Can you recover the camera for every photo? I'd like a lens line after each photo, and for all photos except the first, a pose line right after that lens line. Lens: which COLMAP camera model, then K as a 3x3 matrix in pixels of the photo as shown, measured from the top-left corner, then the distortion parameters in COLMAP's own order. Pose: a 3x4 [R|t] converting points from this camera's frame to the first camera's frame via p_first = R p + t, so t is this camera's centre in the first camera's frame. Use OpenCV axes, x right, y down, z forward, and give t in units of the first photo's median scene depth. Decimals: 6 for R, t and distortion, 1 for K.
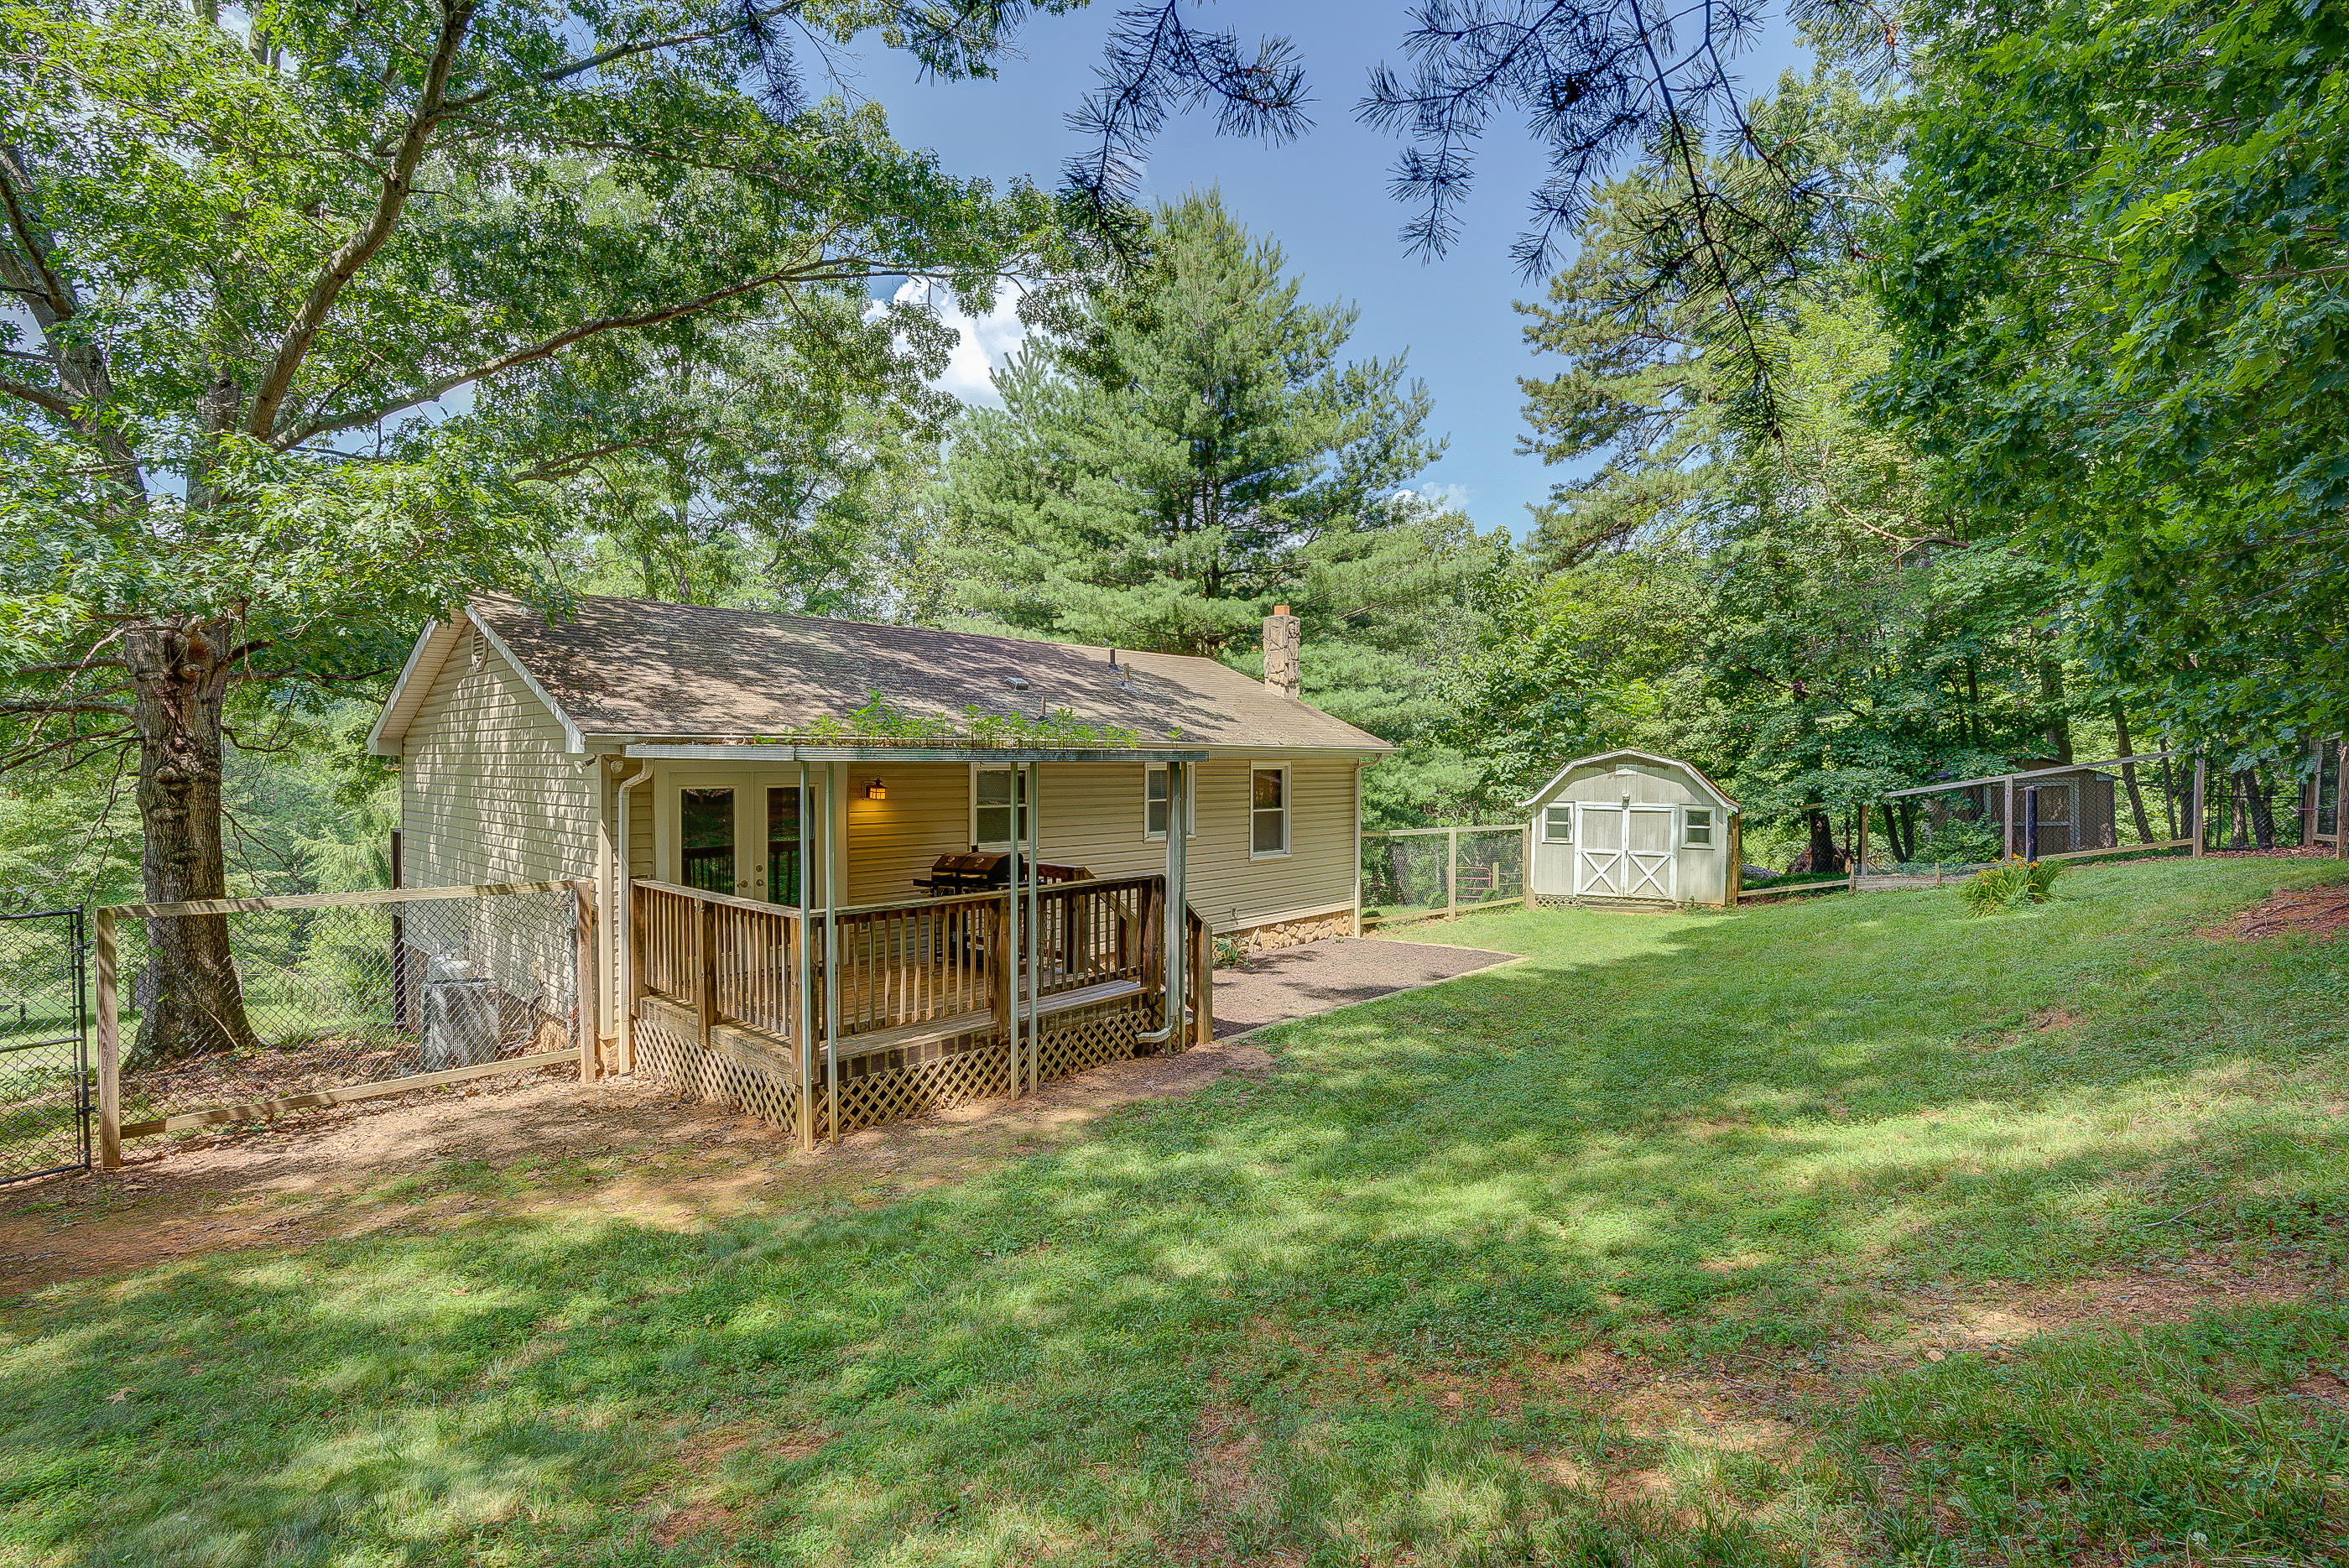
lens RADIAL K [[1097.9, 0, 1178.3], [0, 1097.9, 797.3], [0, 0, 1]] dist [-0.067655, 0.023454]
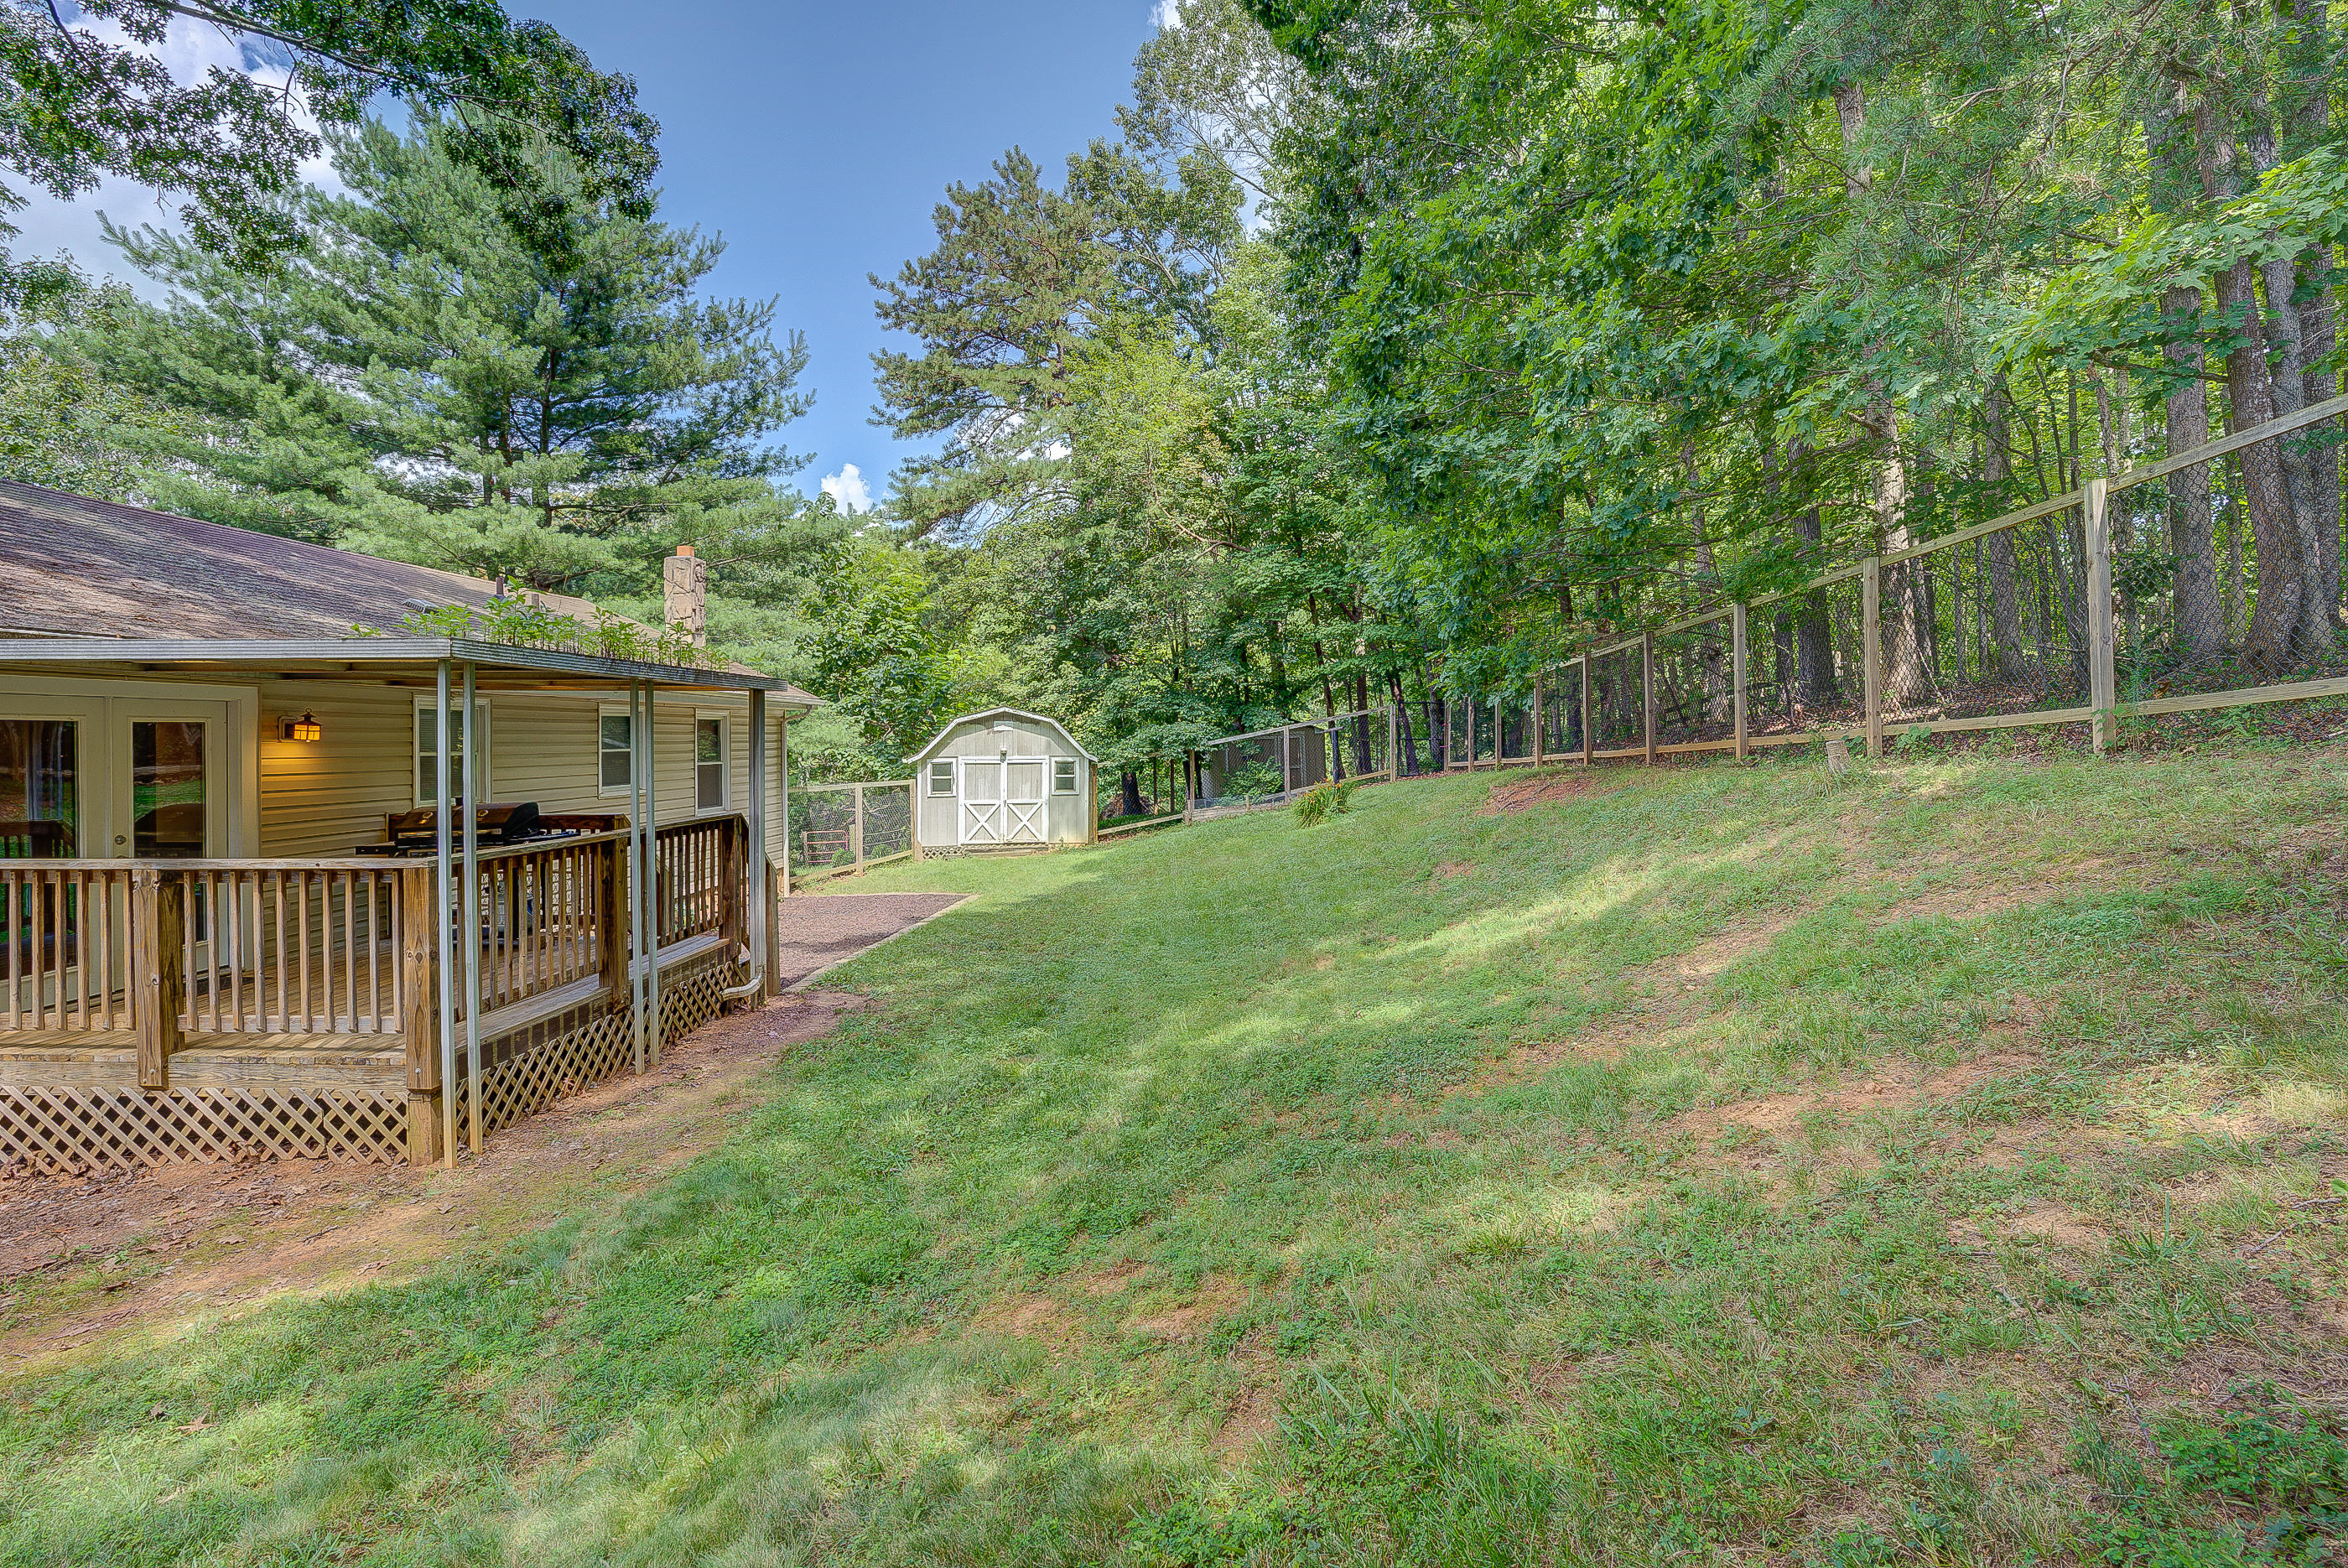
lens RADIAL K [[1096.2, 0, 1213.5], [0, 1096.2, 769.7], [0, 0, 1]] dist [-0.073255, 0.027446]
pose [[0.757638, -0.026986, 0.652117, -0.156687], [0.031631, 0.999489, 0.004612, 0.021490], [-0.651908, 0.017133, 0.758104, 0.028268]]
